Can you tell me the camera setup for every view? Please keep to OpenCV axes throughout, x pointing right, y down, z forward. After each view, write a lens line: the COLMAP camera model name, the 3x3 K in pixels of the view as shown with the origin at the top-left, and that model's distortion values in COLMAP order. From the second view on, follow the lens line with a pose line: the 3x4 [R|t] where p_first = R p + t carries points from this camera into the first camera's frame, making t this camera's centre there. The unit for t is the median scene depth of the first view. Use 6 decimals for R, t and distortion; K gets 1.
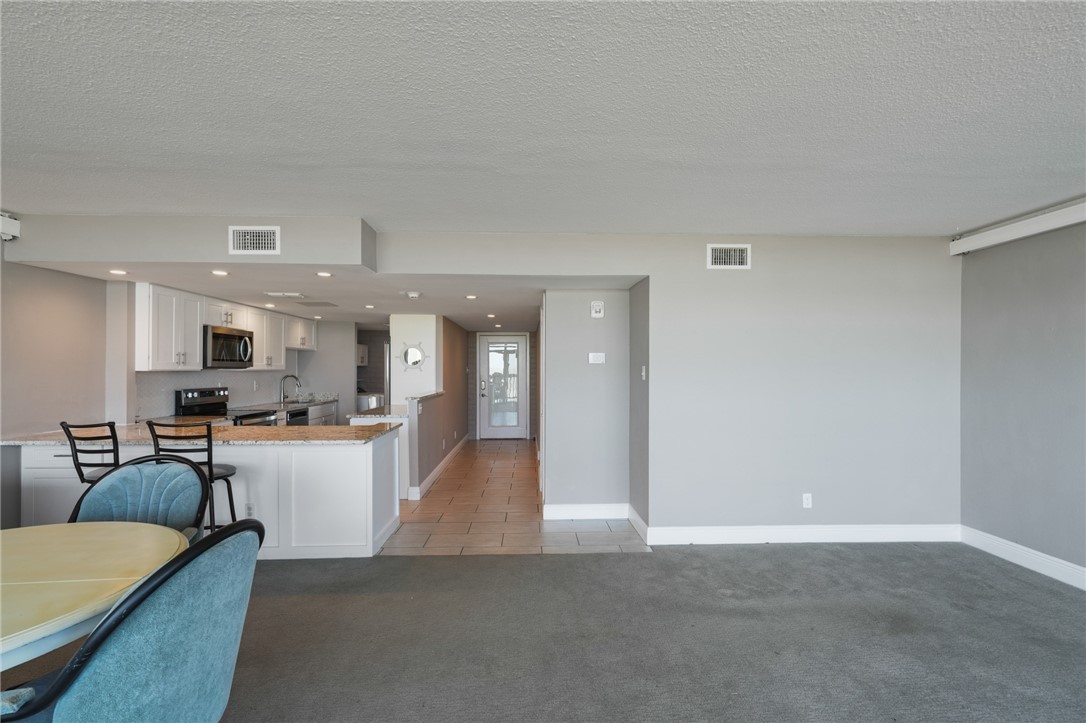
lens RADIAL K [[491.8, 0, 544.0], [0, 491.8, 371.3], [0, 0, 1]] dist [0.004036, 0.000719]
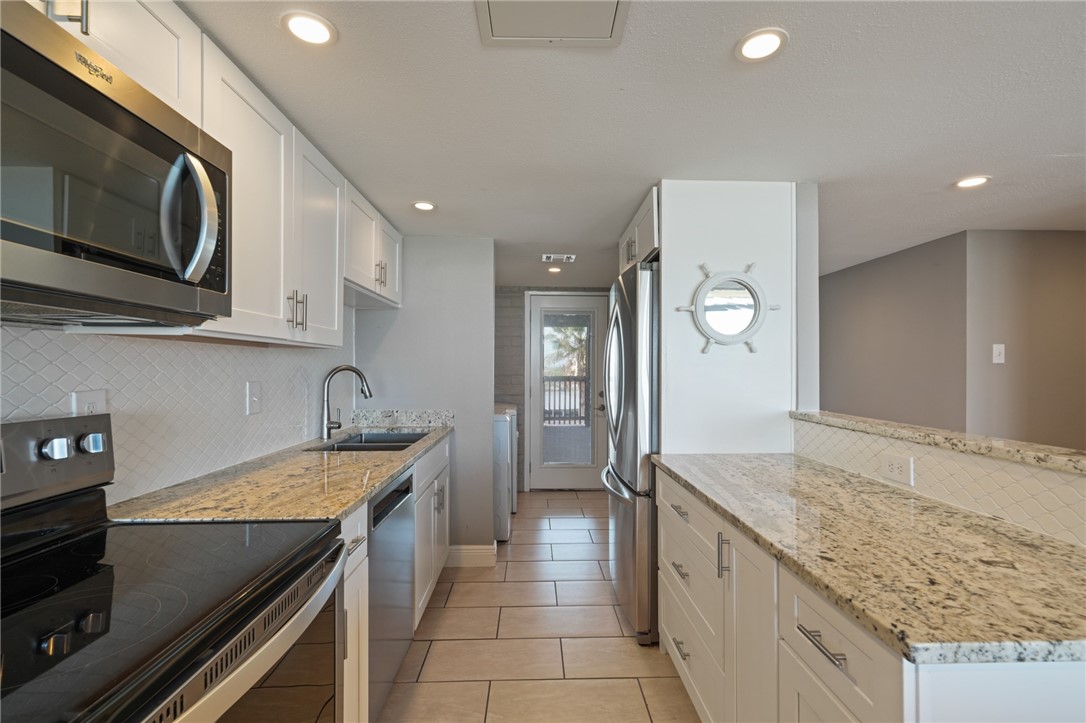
lens RADIAL K [[485.8, 0, 548.9], [0, 485.8, 369.5], [0, 0, 1]] dist [0.001204, 0.000081]
pose [[0.999984, -0.001382, 0.005565, -0.490203], [0.001397, 0.999996, -0.002614, 0.015283], [-0.005561, 0.002622, 0.999981, 0.851114]]
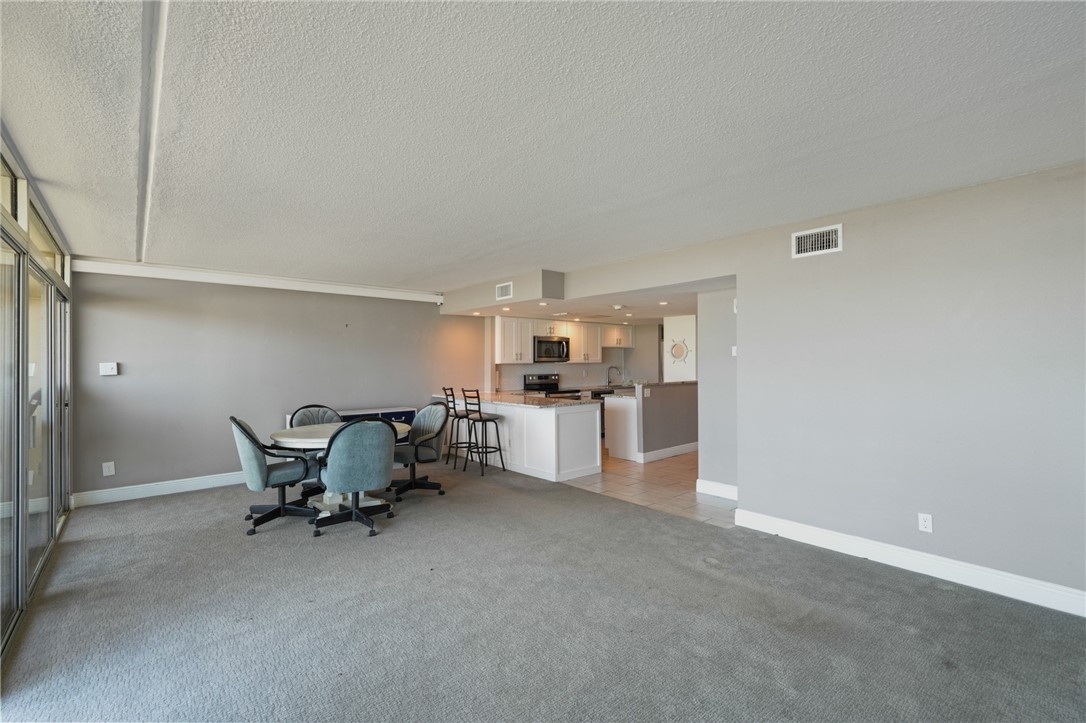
lens RADIAL K [[478.2, 0, 545.7], [0, 478.2, 357.1], [0, 0, 1]] dist [0.001573, 0.000140]
pose [[0.627608, -0.012413, -0.778430, 0.556986], [0.001949, 0.999895, -0.014373, 0.000471], [0.778527, 0.007504, 0.627567, 0.012425]]
